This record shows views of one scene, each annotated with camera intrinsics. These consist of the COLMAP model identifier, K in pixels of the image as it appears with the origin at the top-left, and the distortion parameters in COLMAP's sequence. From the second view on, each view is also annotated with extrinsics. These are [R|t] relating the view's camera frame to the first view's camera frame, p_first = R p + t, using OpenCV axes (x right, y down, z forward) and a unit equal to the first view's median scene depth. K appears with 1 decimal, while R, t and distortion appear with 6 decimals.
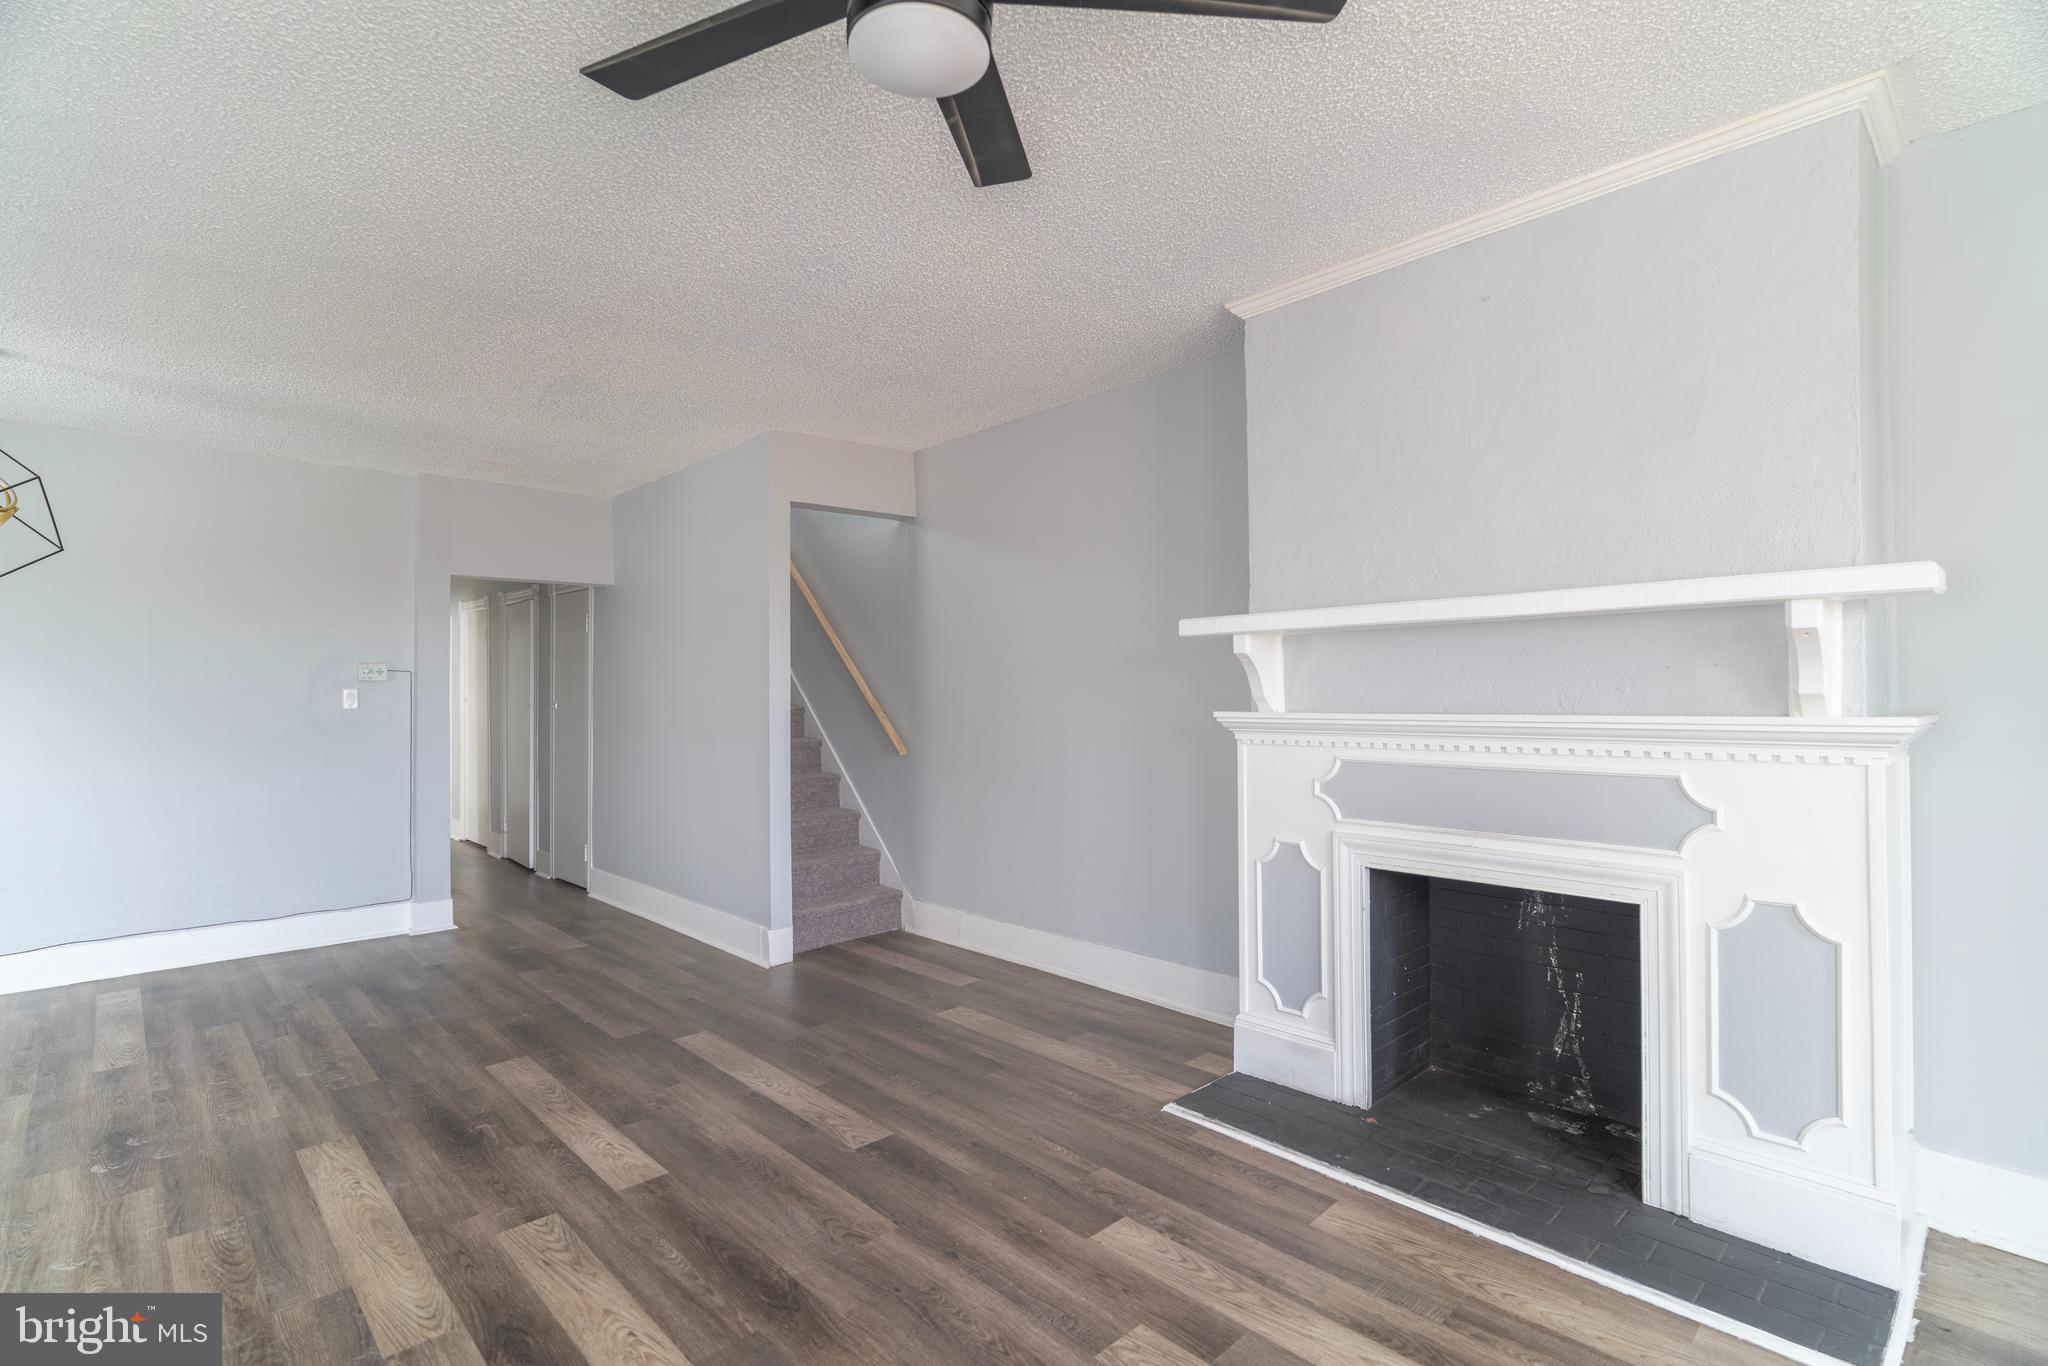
lens RADIAL K [[971.9, 0, 1029.7], [0, 971.9, 684.4], [0, 0, 1]] dist [0.003184, 0.001031]
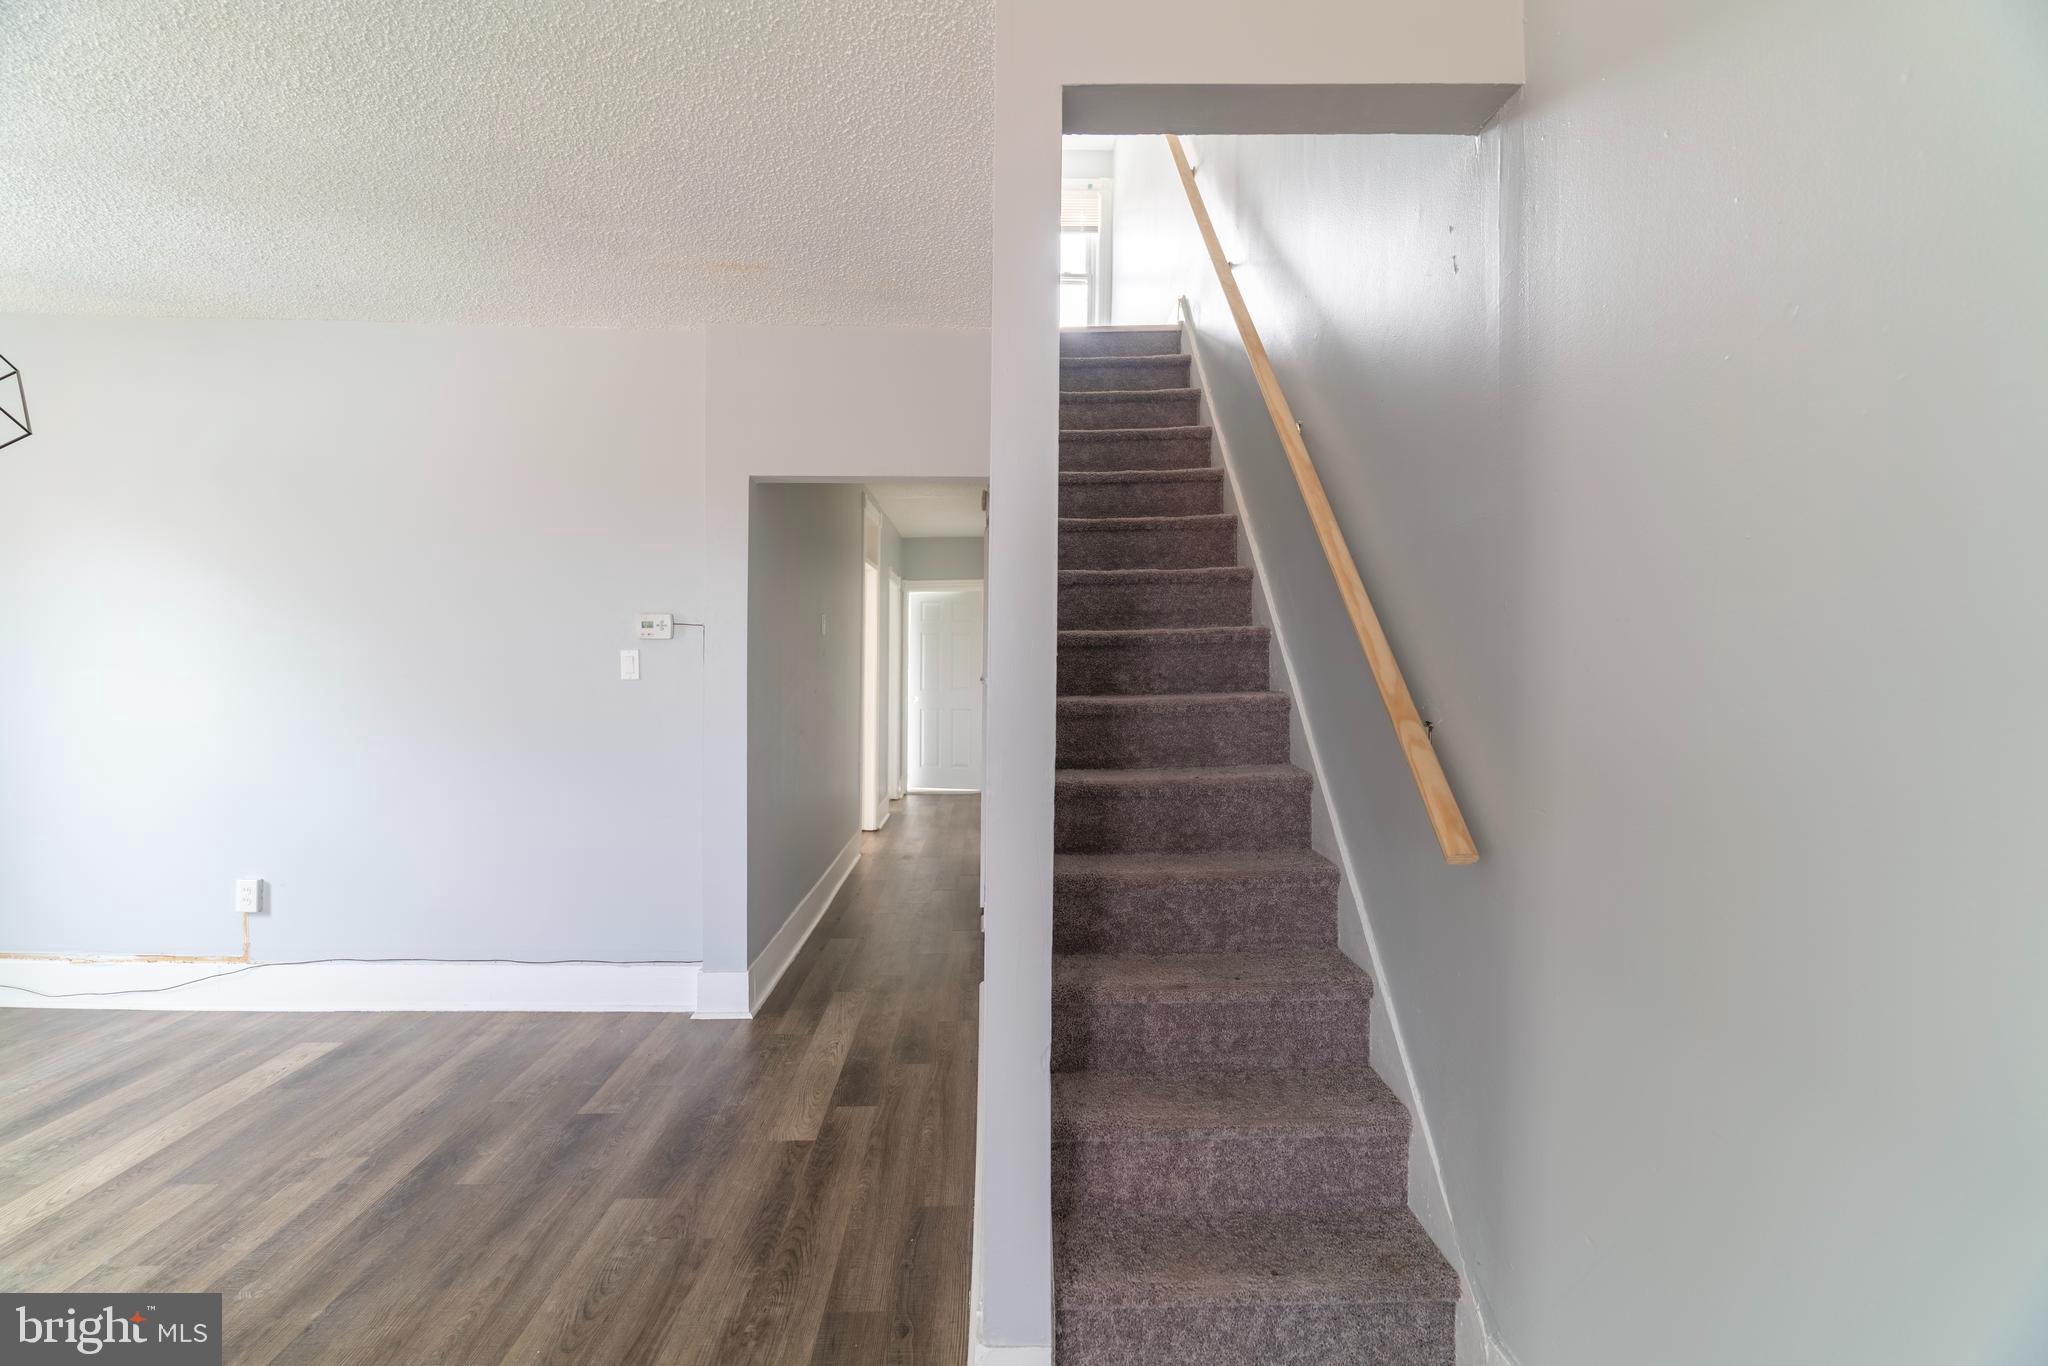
lens RADIAL K [[971.9, 0, 1017.3], [0, 971.9, 624.4], [0, 0, 1]] dist [0.003184, 0.001031]
pose [[0.712040, -0.009544, -0.702074, -0.004654], [-0.004091, 0.999834, -0.017742, -0.003249], [0.702127, 0.015505, 0.711883, 0.920107]]
